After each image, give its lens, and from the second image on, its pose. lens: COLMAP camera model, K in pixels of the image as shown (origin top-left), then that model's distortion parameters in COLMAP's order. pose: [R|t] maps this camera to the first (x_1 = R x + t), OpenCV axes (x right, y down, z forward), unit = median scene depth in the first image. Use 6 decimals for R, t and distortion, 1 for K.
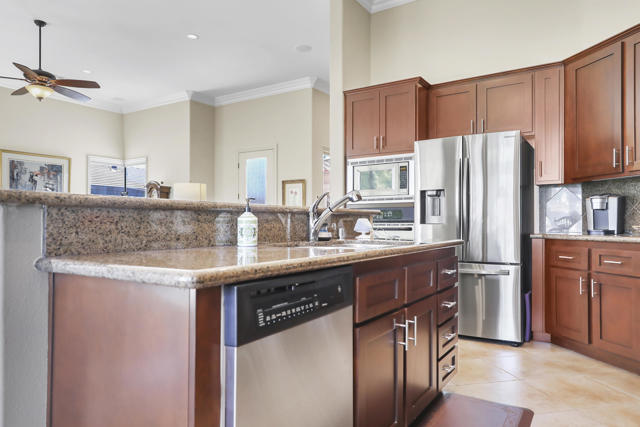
lens RADIAL K [[434.2, 0, 319.9], [0, 434.2, 216.8], [0, 0, 1]] dist [0.009236, 0.009654]
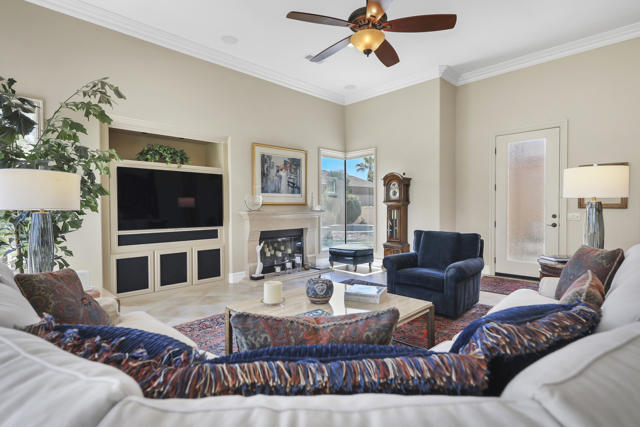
lens RADIAL K [[328.3, 0, 321.7], [0, 328.3, 215.4], [0, 0, 1]] dist [0.019867, -0.003780]
pose [[0.982778, -0.008623, -0.184588, -0.419710], [0.014219, 0.999478, 0.029014, -0.014836], [0.184241, -0.031139, 0.982388, 0.302463]]
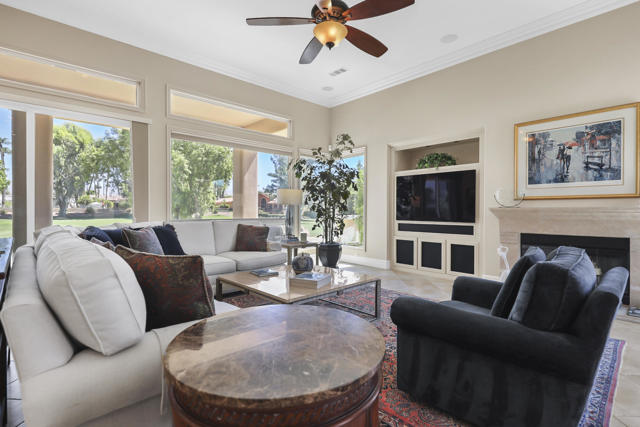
lens RADIAL K [[309.8, 0, 327.0], [0, 309.8, 210.1], [0, 0, 1]] dist [0.001734, -0.000008]
pose [[-0.215730, 0.007891, -0.976421, -0.116606], [0.016974, 0.999847, 0.004330, -0.009831], [0.976306, -0.015640, -0.215830, 0.723652]]
